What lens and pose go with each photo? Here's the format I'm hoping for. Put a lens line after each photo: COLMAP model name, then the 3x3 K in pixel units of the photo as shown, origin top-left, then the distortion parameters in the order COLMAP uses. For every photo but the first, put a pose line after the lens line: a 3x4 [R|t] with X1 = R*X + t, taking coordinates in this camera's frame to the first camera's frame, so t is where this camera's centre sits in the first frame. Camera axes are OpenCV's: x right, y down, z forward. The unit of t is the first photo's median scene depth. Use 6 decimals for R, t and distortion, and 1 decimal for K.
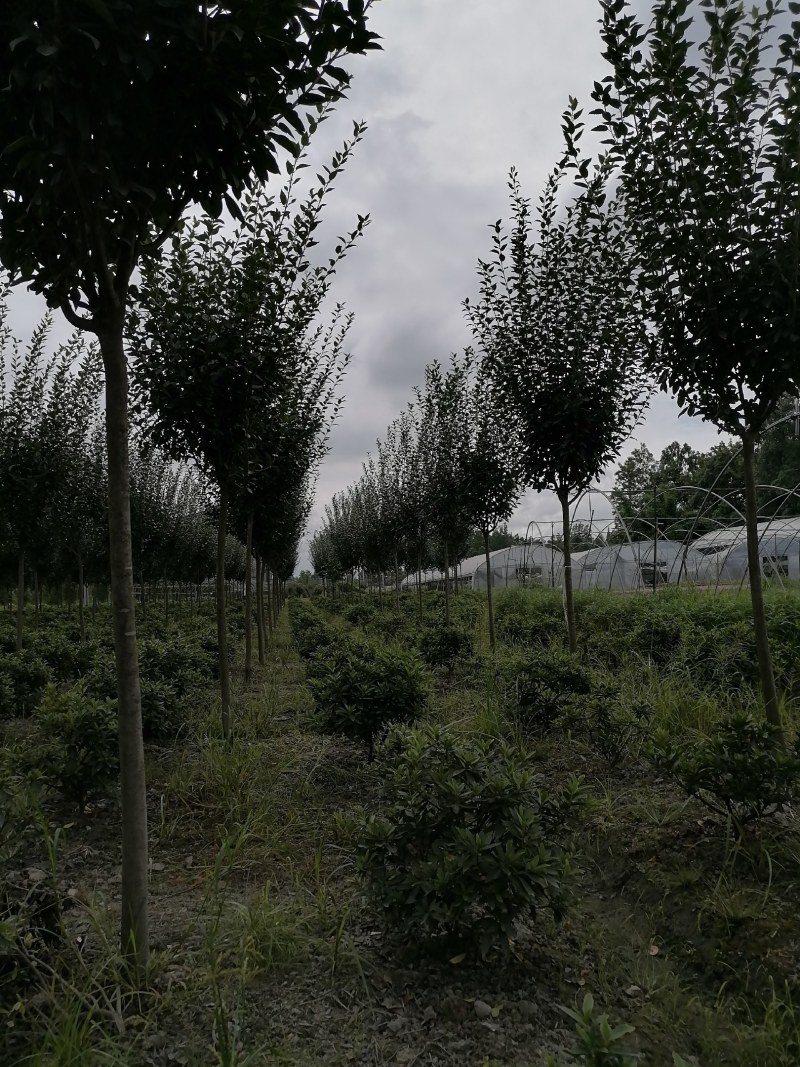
lens RADIAL K [[801.7, 0, 397.7], [0, 801.7, 532.1], [0, 0, 1]] dist [0.031835, -0.007700]
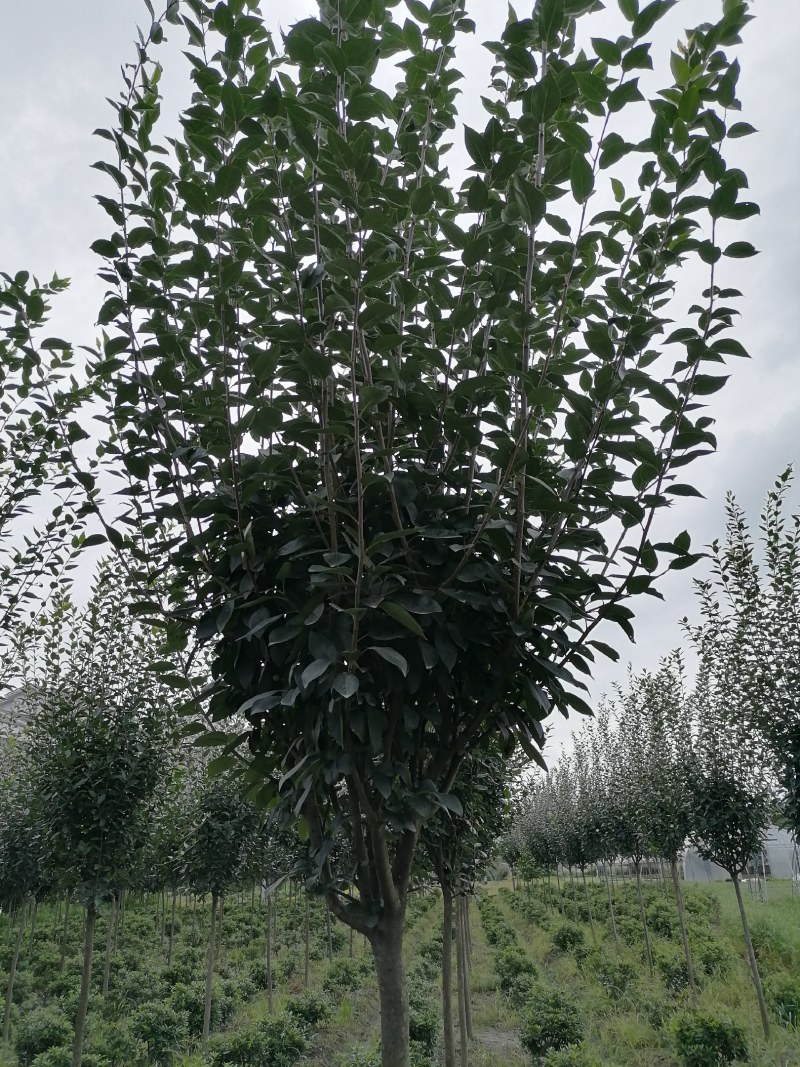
lens RADIAL K [[808.1, 0, 381.8], [0, 808.1, 533.0], [0, 0, 1]] dist [0.034696, -0.005495]
pose [[0.973658, -0.087197, -0.210681, -0.045310], [0.020396, 0.953591, -0.300414, -0.118691], [0.227099, 0.288203, 0.930250, 0.053001]]
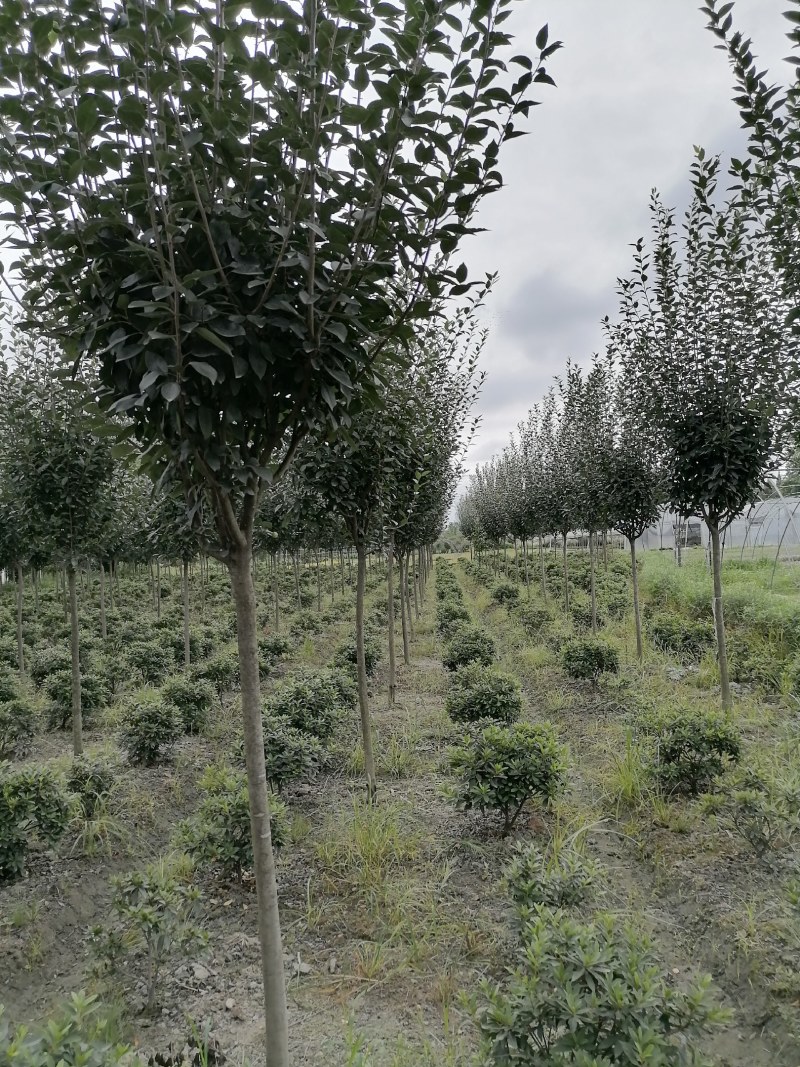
lens RADIAL K [[801.7, 0, 397.7], [0, 801.7, 532.1], [0, 0, 1]] dist [0.031835, -0.007700]
pose [[0.982808, -0.012686, -0.184194, 0.015706], [0.026283, 0.997089, 0.071568, -0.113709], [0.182750, -0.075179, 0.980281, 0.000111]]
